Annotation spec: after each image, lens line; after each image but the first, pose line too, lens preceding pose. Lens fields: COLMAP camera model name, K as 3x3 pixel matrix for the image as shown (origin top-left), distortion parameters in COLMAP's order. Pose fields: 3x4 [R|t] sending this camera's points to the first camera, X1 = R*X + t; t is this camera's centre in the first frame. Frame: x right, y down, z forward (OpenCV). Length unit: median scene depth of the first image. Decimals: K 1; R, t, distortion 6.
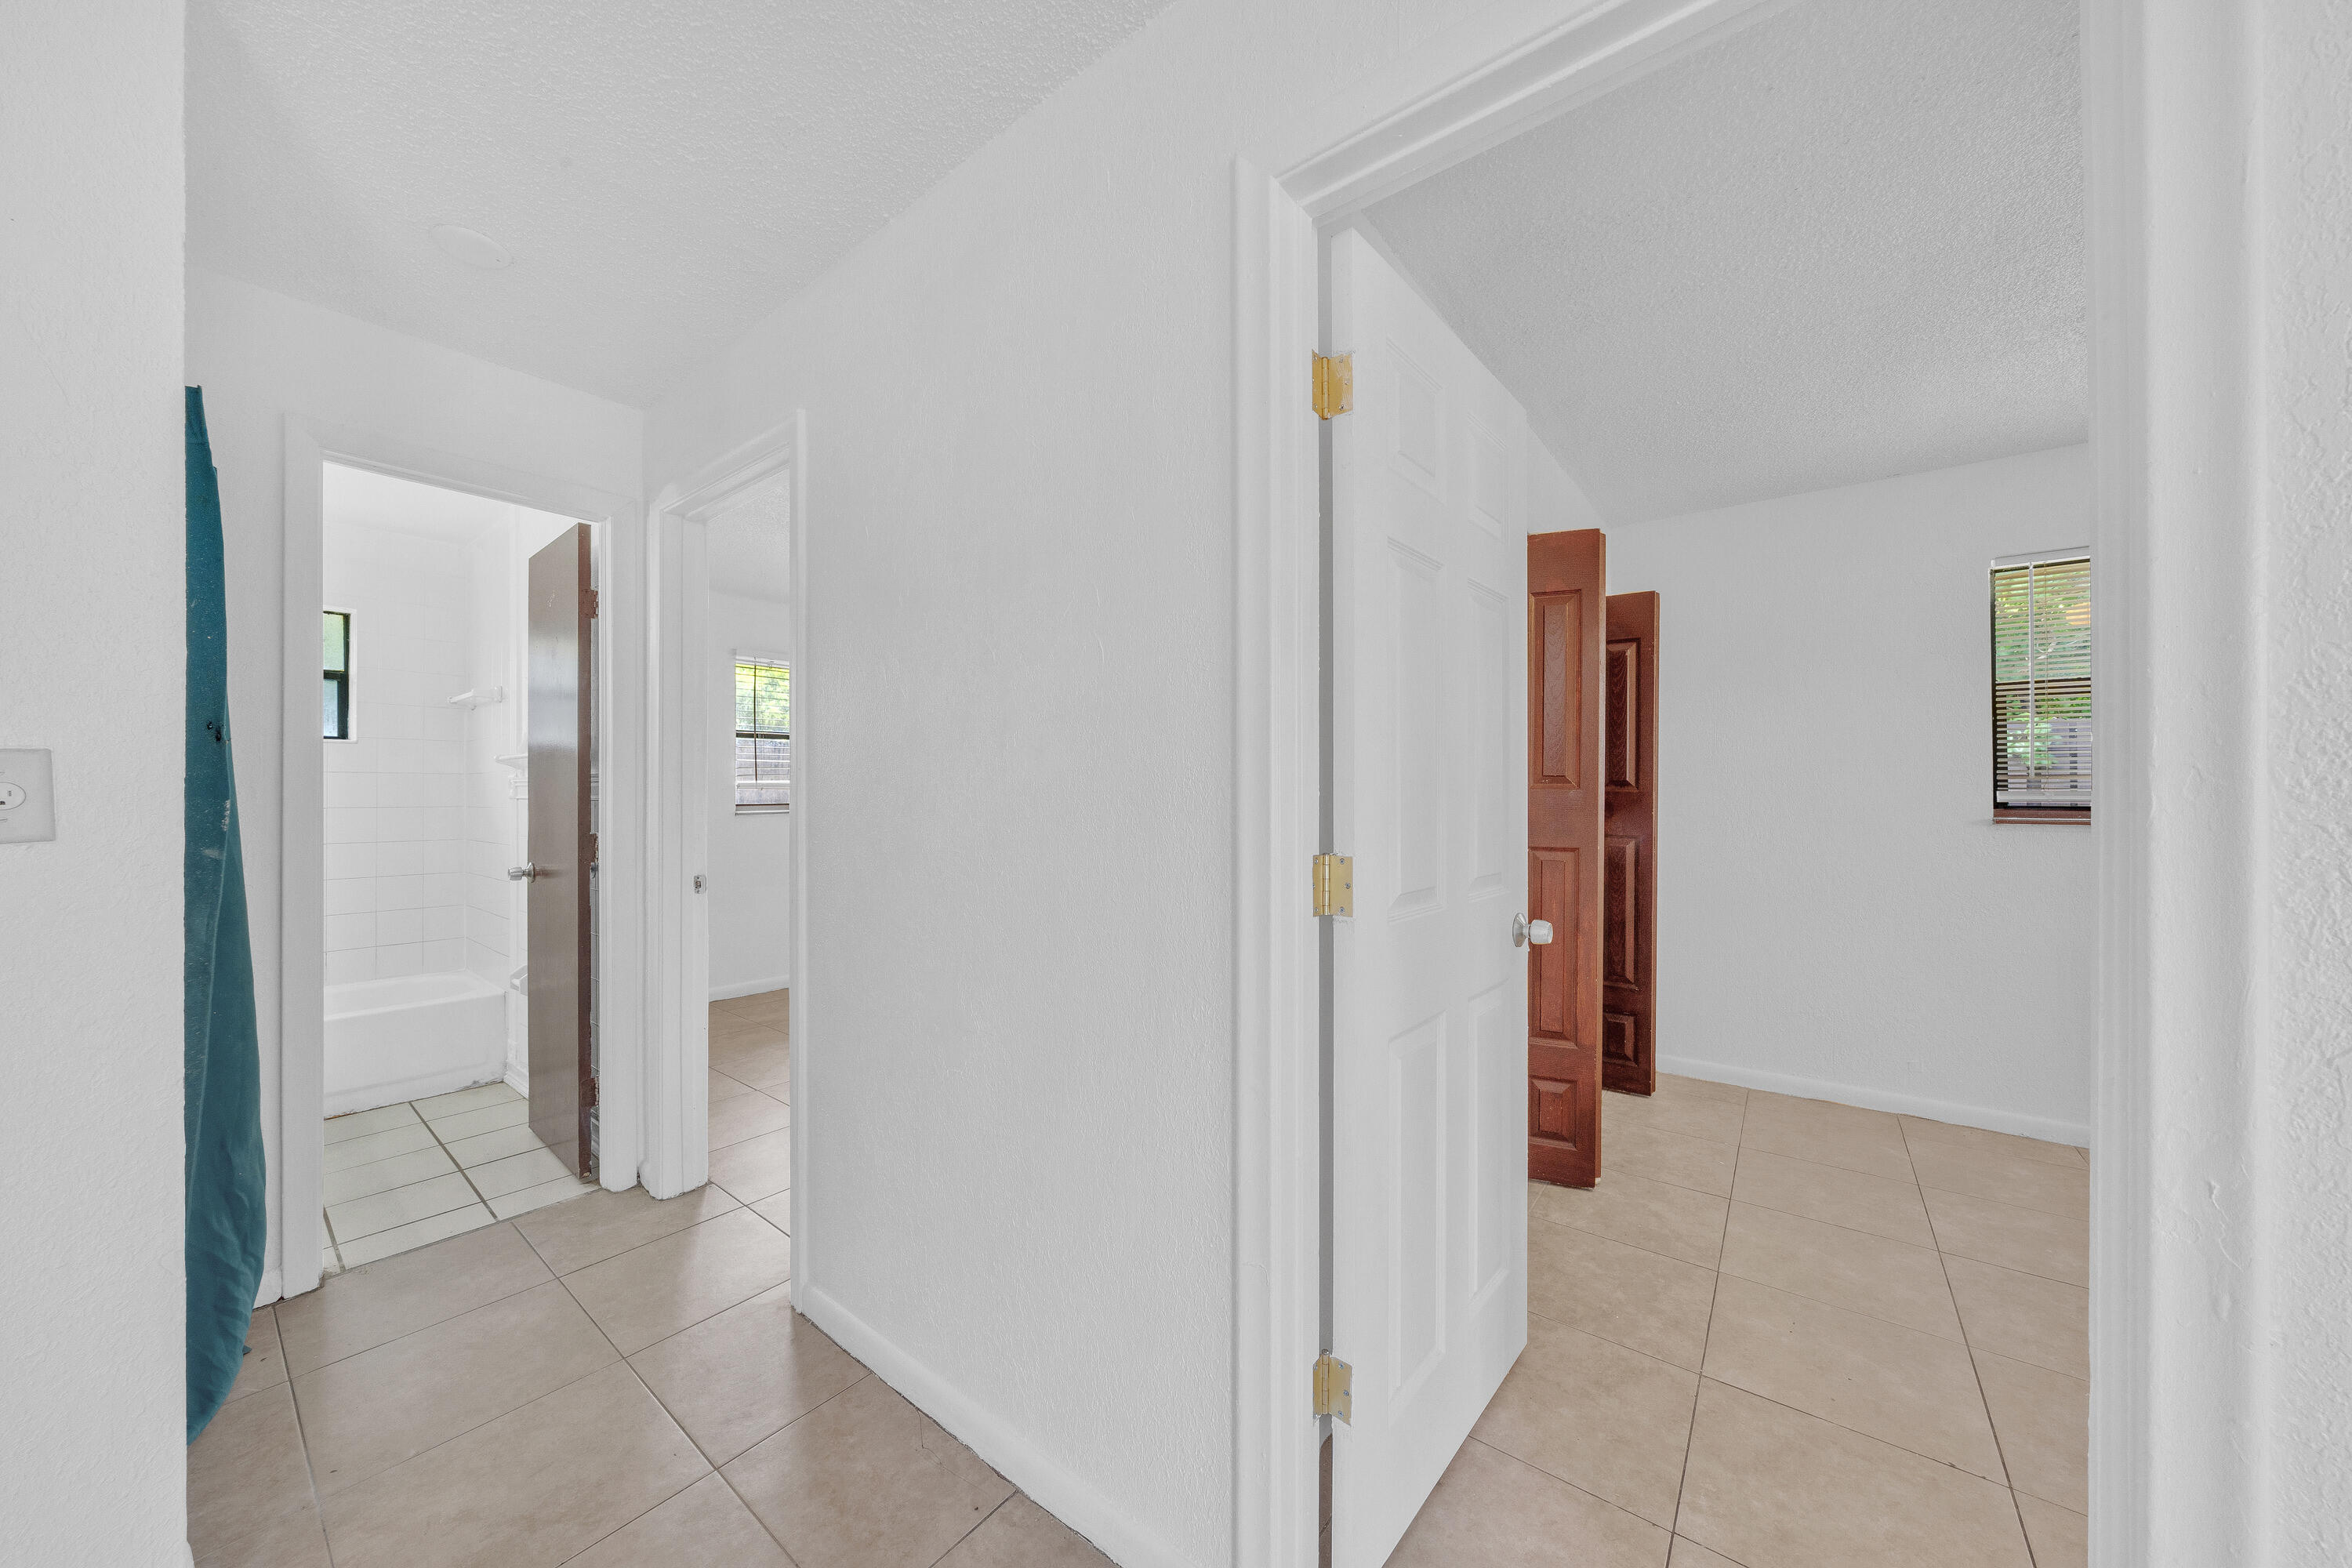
lens RADIAL K [[817.9, 0, 1175.8], [0, 817.9, 796.3], [0, 0, 1]] dist [-0.006133, 0.000010]
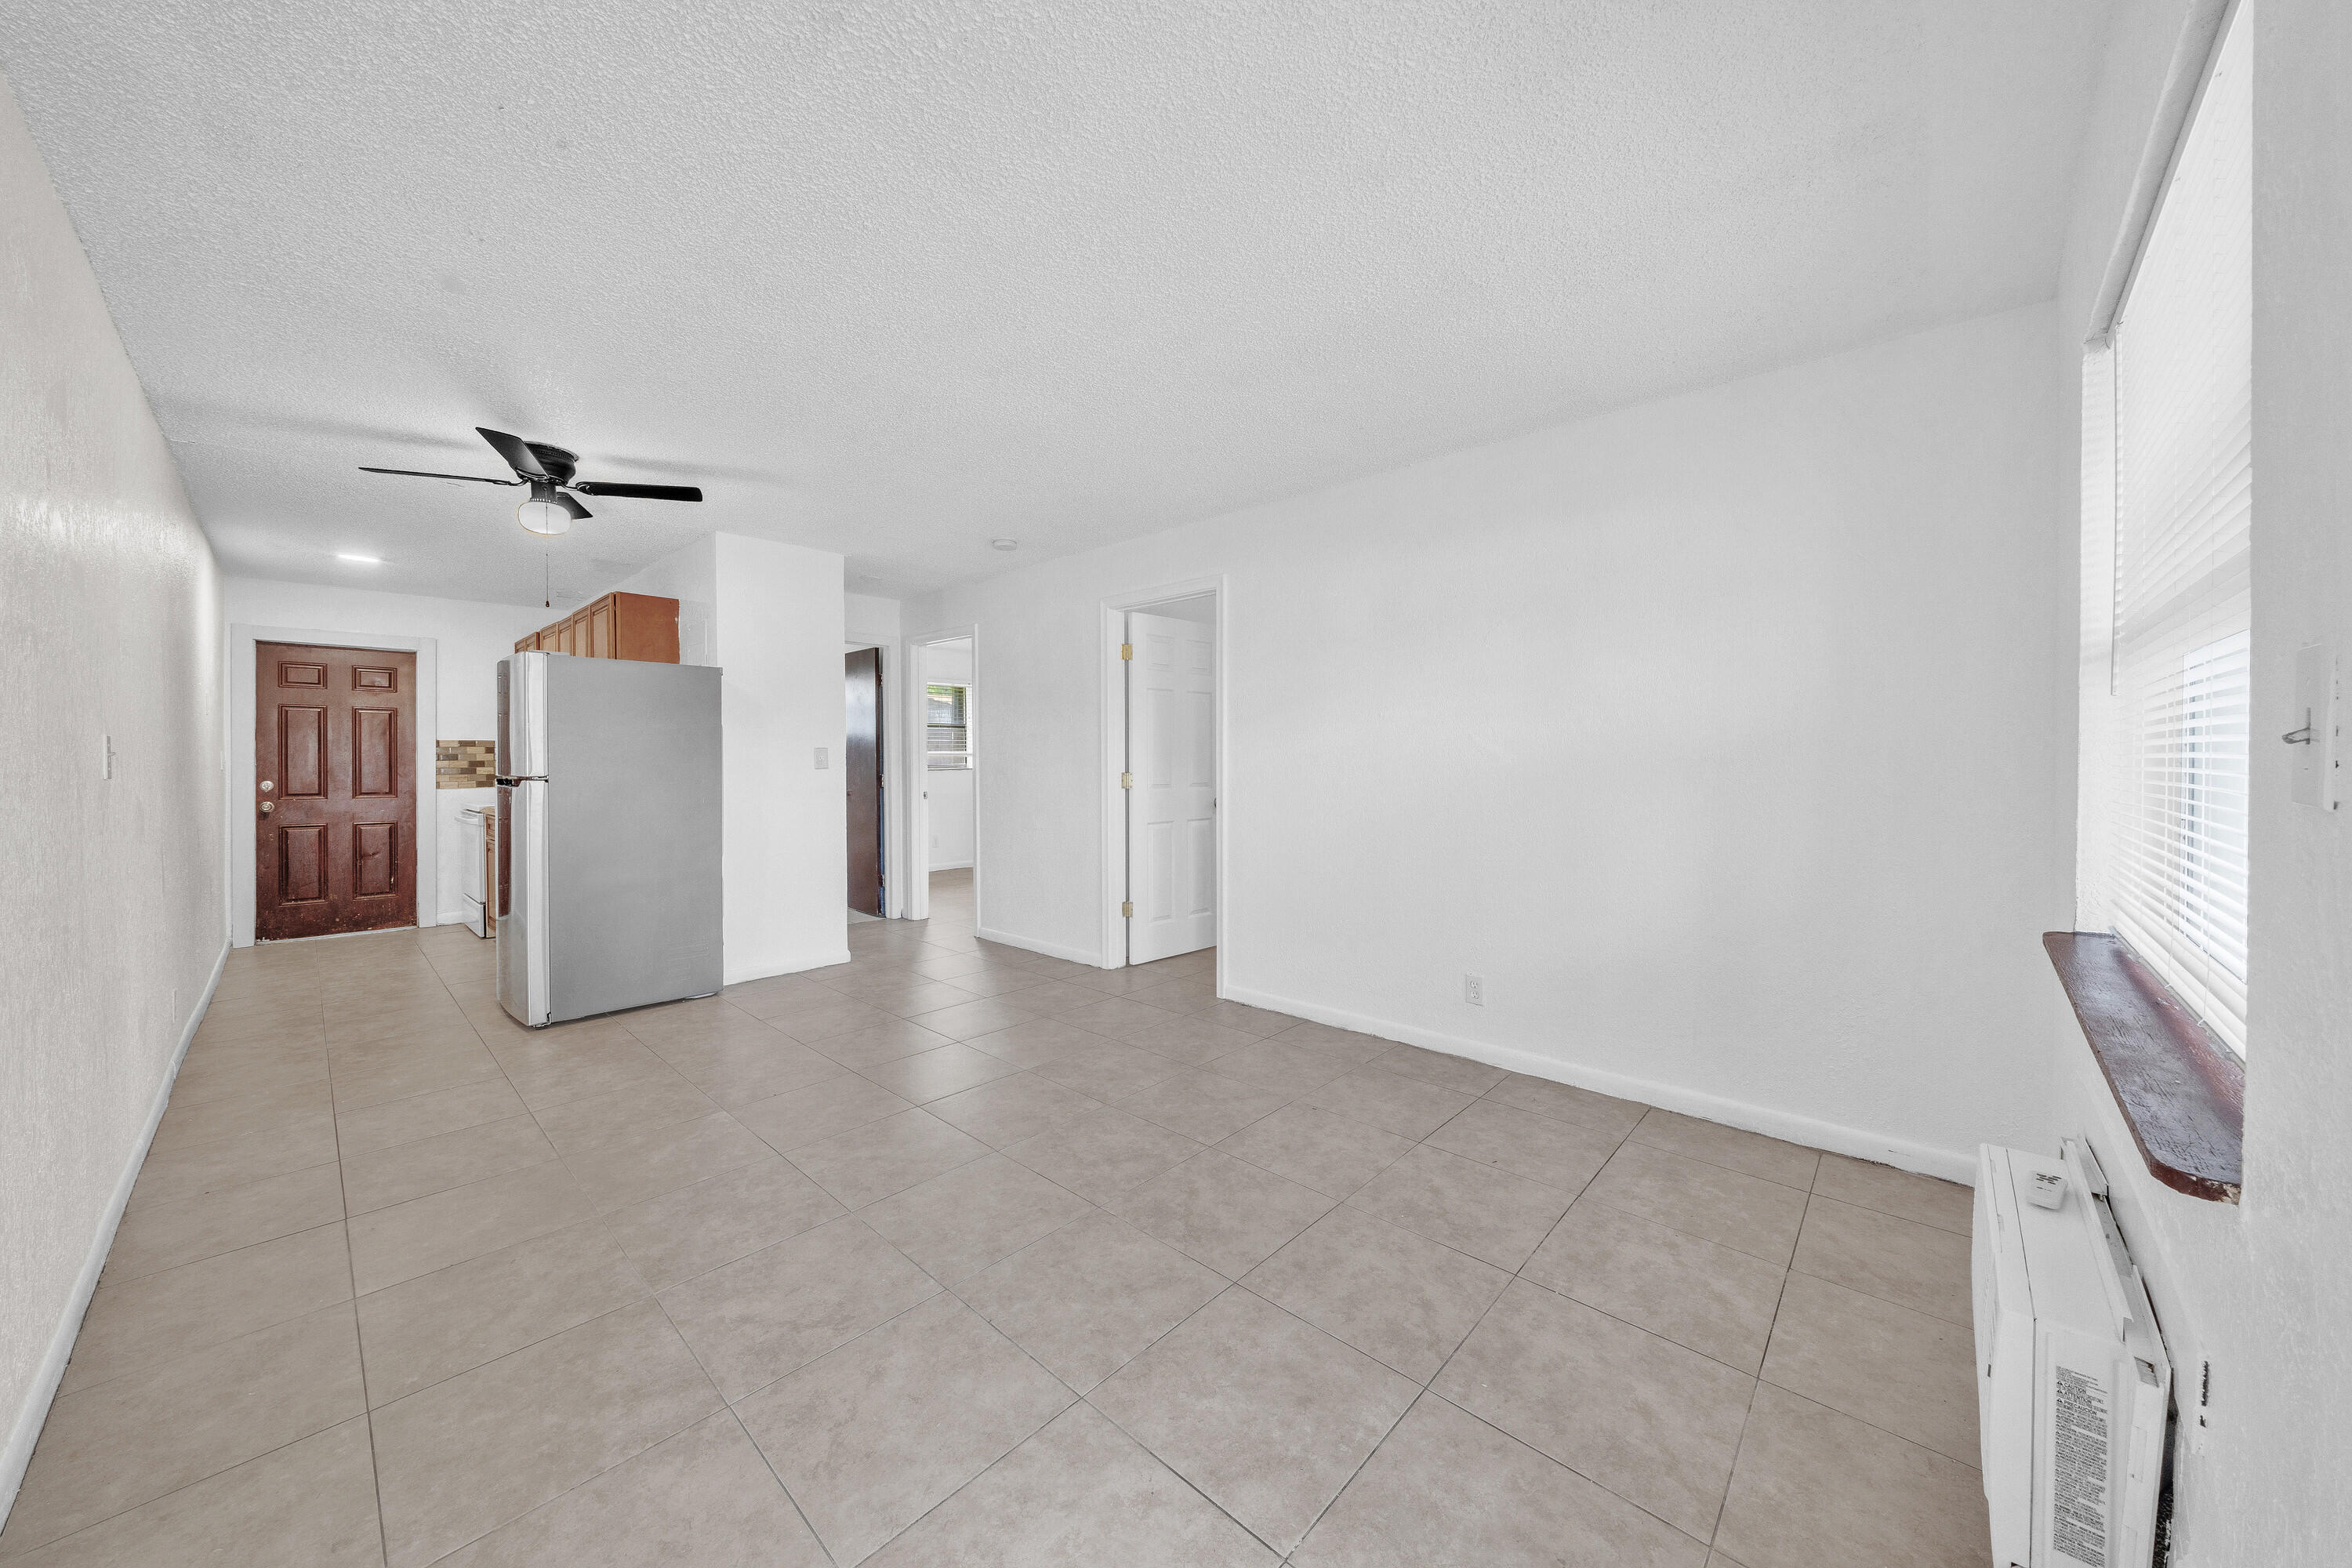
lens RADIAL K [[817.9, 0, 1194.3], [0, 817.9, 764.5], [0, 0, 1]] dist [-0.006133, 0.000010]
pose [[0.998574, -0.003490, -0.053276, 0.353611], [0.003894, 0.999964, 0.007479, 0.001735], [0.053248, -0.007676, 0.998552, -1.423591]]
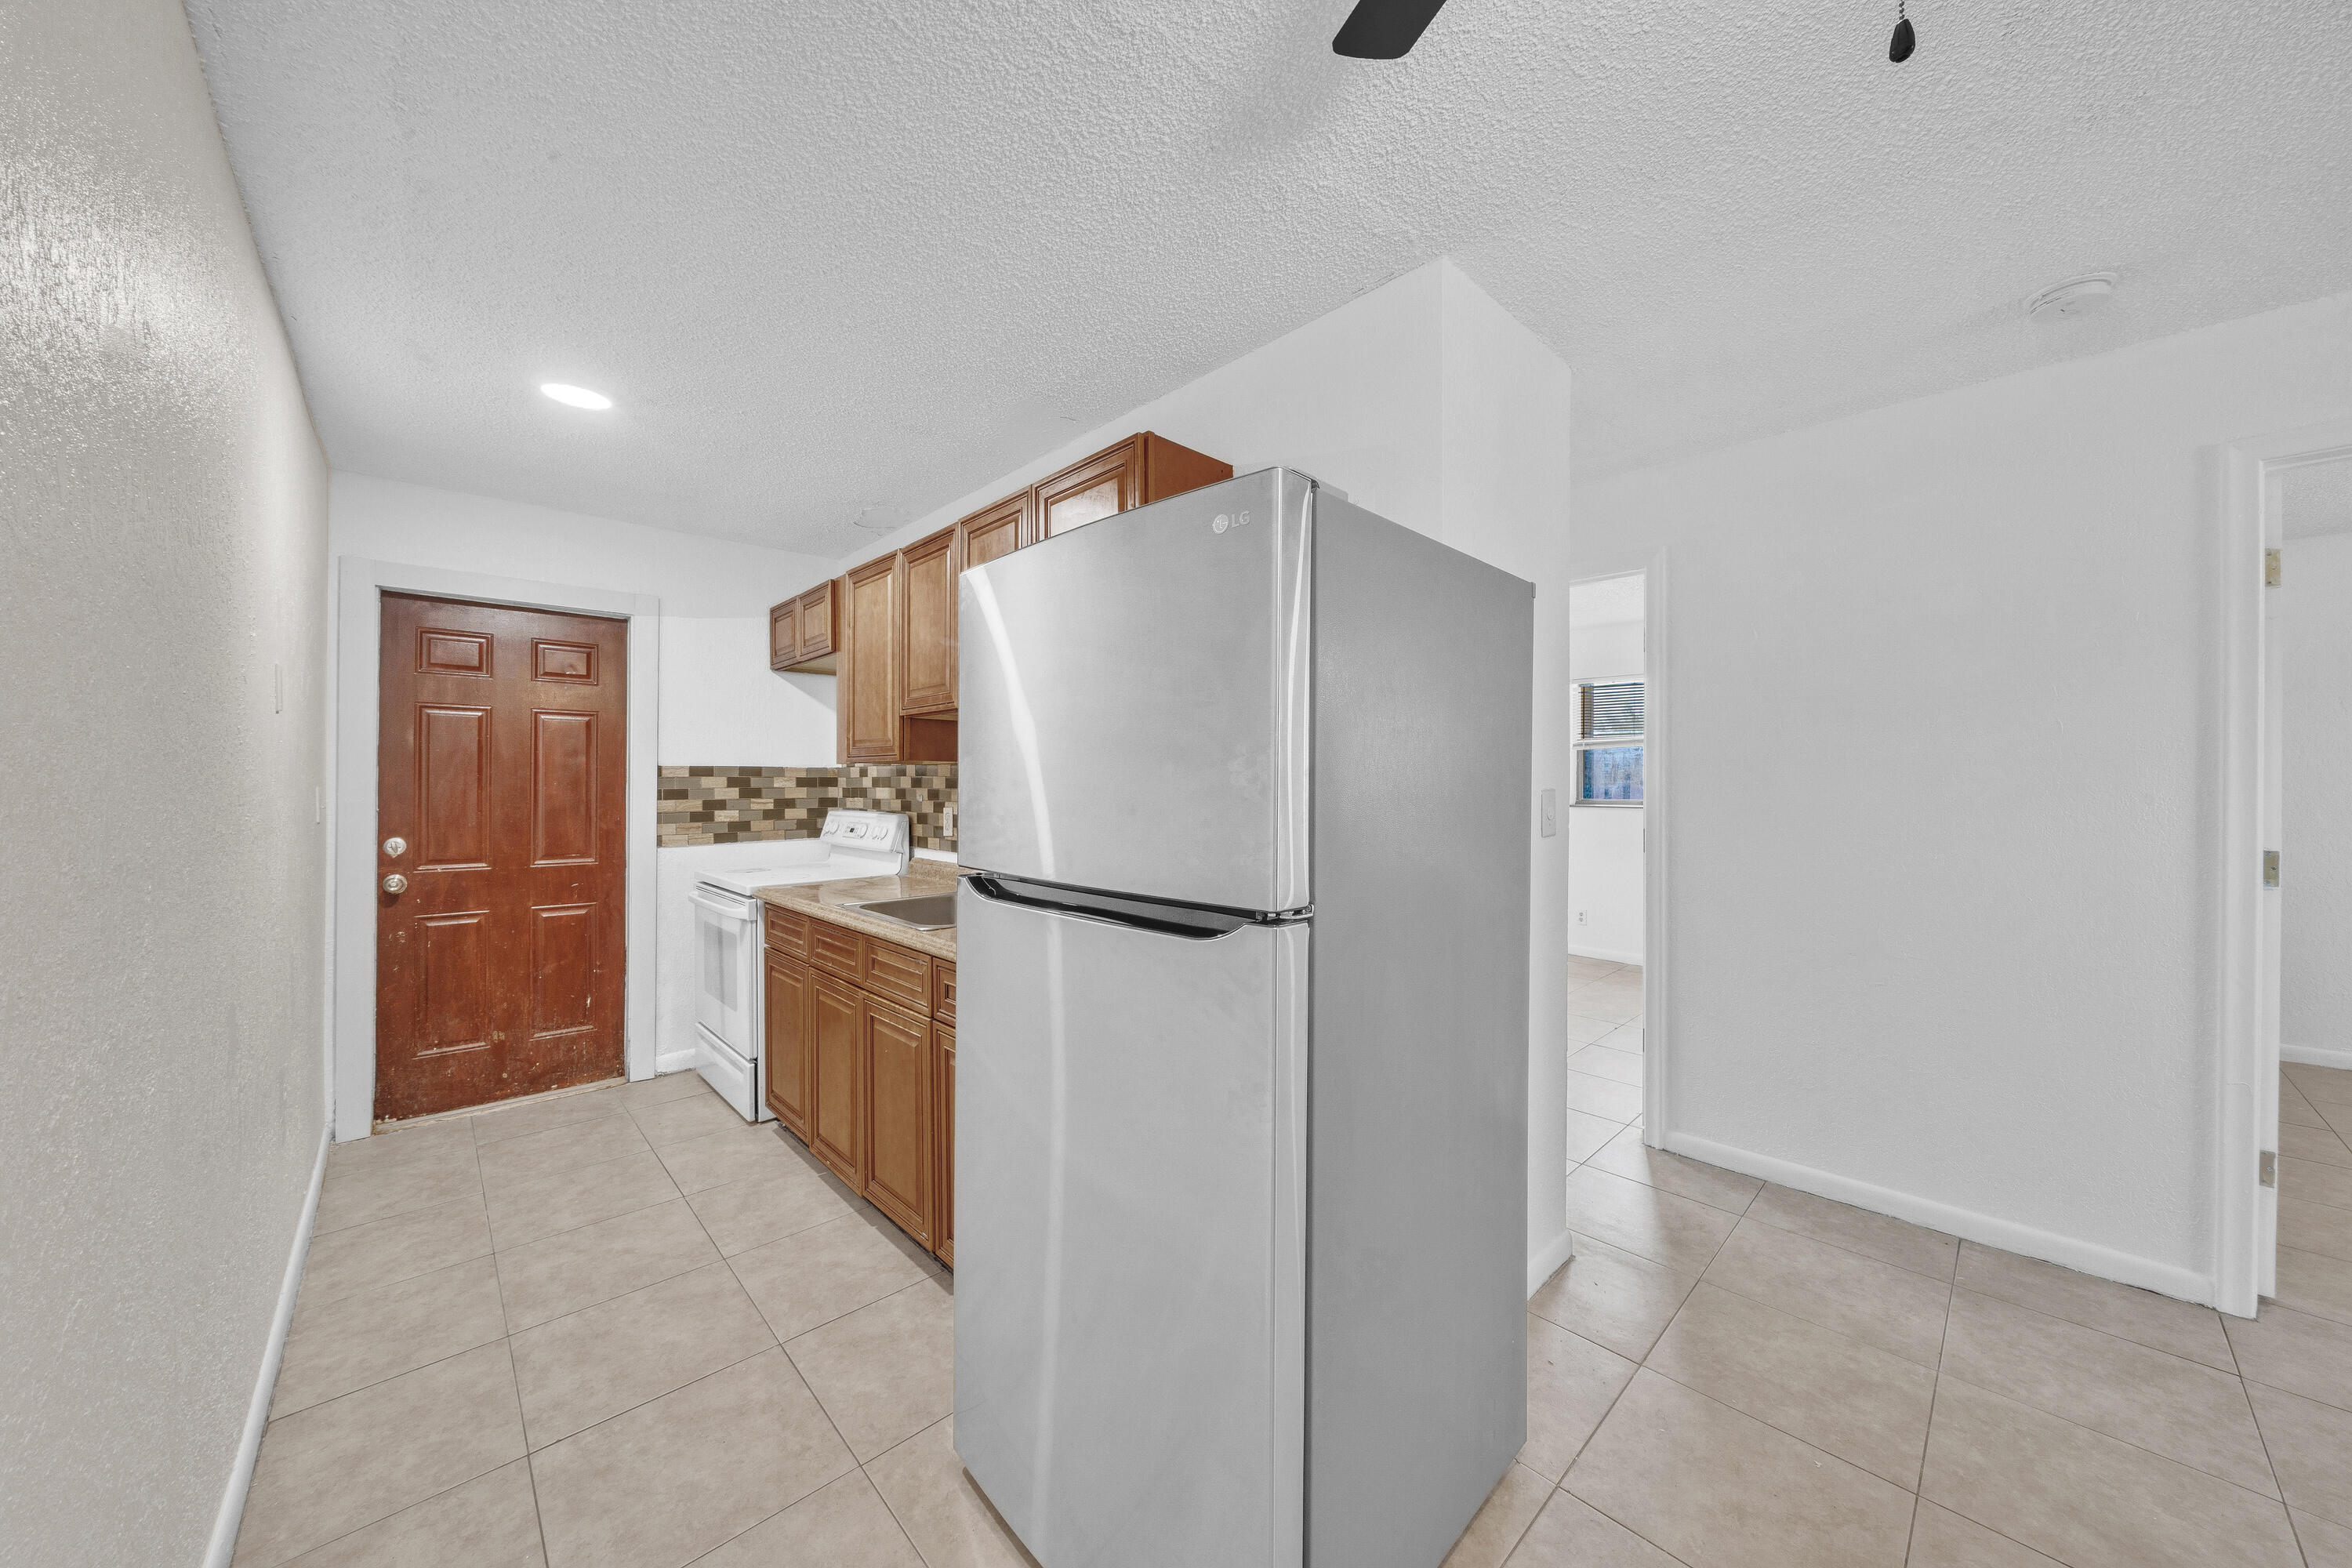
lens RADIAL K [[817.9, 0, 1184.7], [0, 817.9, 782.6], [0, 0, 1]] dist [-0.006133, 0.000010]
pose [[0.990604, 0.001260, -0.136758, -0.883622], [-0.001169, 0.999999, 0.000745, -0.033060], [0.136759, -0.000578, 0.990604, -0.447840]]
